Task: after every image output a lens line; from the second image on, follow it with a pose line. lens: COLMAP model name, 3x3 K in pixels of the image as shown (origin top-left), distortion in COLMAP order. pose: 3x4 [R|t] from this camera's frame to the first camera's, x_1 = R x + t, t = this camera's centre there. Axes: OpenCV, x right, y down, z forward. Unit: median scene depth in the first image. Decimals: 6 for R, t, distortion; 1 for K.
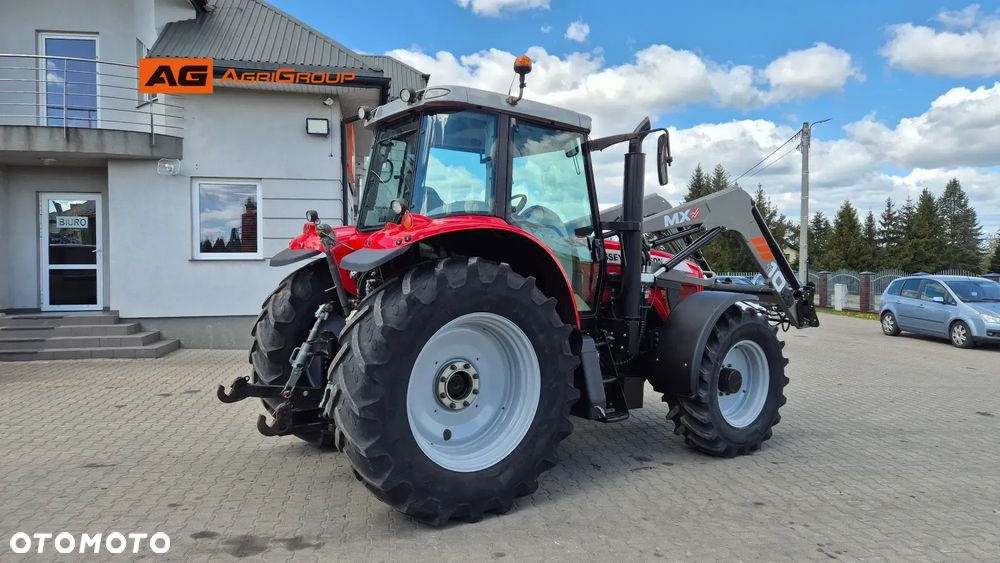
lens RADIAL K [[669.6, 0, 500.0], [0, 669.6, 281.5], [0, 0, 1]] dist [0.087874, -0.090585]
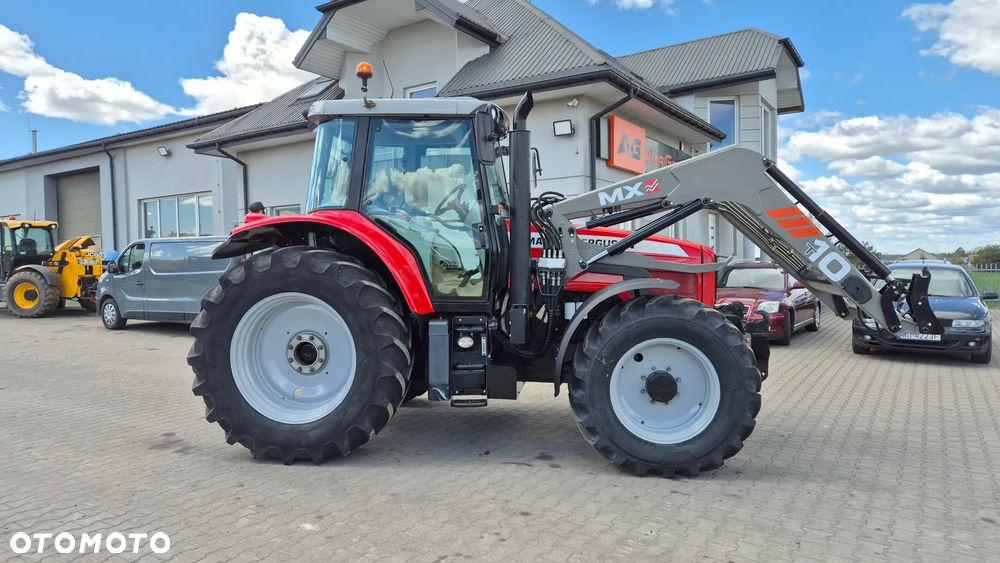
lens RADIAL K [[669.6, 0, 500.0], [0, 669.6, 281.5], [0, 0, 1]] dist [0.087874, -0.090585]
pose [[0.734719, 0.008286, -0.678321, 0.184111], [-0.000542, 0.999932, 0.011628, 0.002200], [0.678372, -0.008176, 0.734673, 0.064094]]
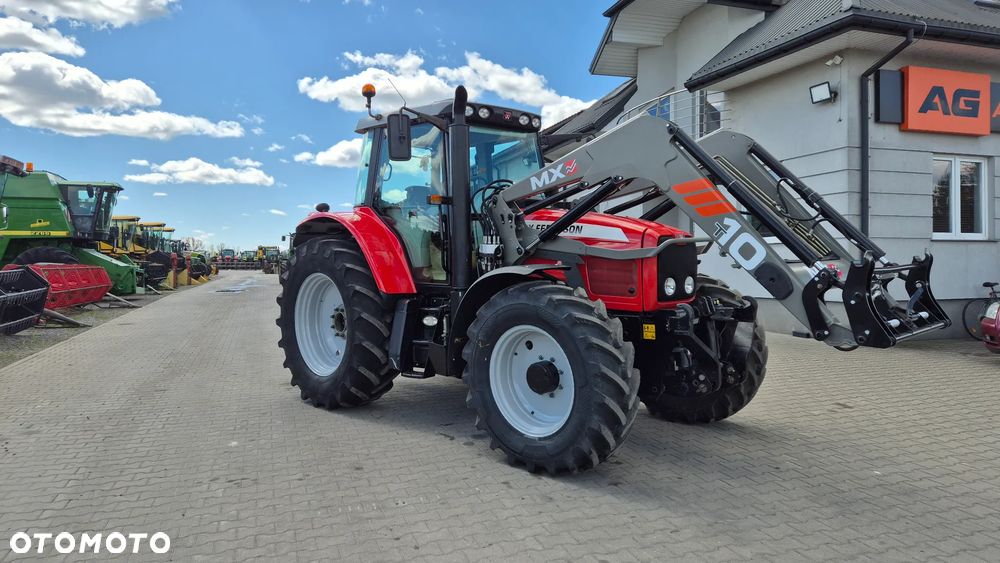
lens RADIAL K [[673.9, 0, 494.7], [0, 673.9, 272.6], [0, 0, 1]] dist [0.096709, -0.088660]
pose [[0.156075, 0.010534, -0.987689, 0.271251], [-0.013586, 0.999871, 0.008517, 0.004618], [0.987652, 0.012089, 0.156198, 0.200970]]
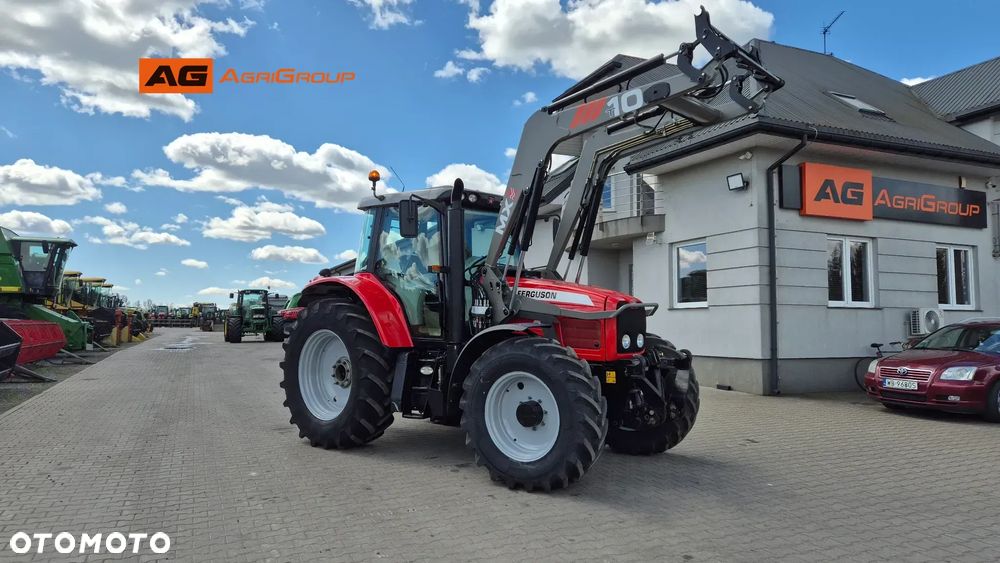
lens RADIAL K [[683.9, 0, 500.0], [0, 683.9, 281.5], [0, 0, 1]] dist [0.038302, 0.000653]
pose [[0.260883, -0.059653, -0.963525, 0.319411], [-0.022759, 0.997431, -0.067915, 0.005773], [0.965102, 0.039647, 0.258856, 0.169523]]
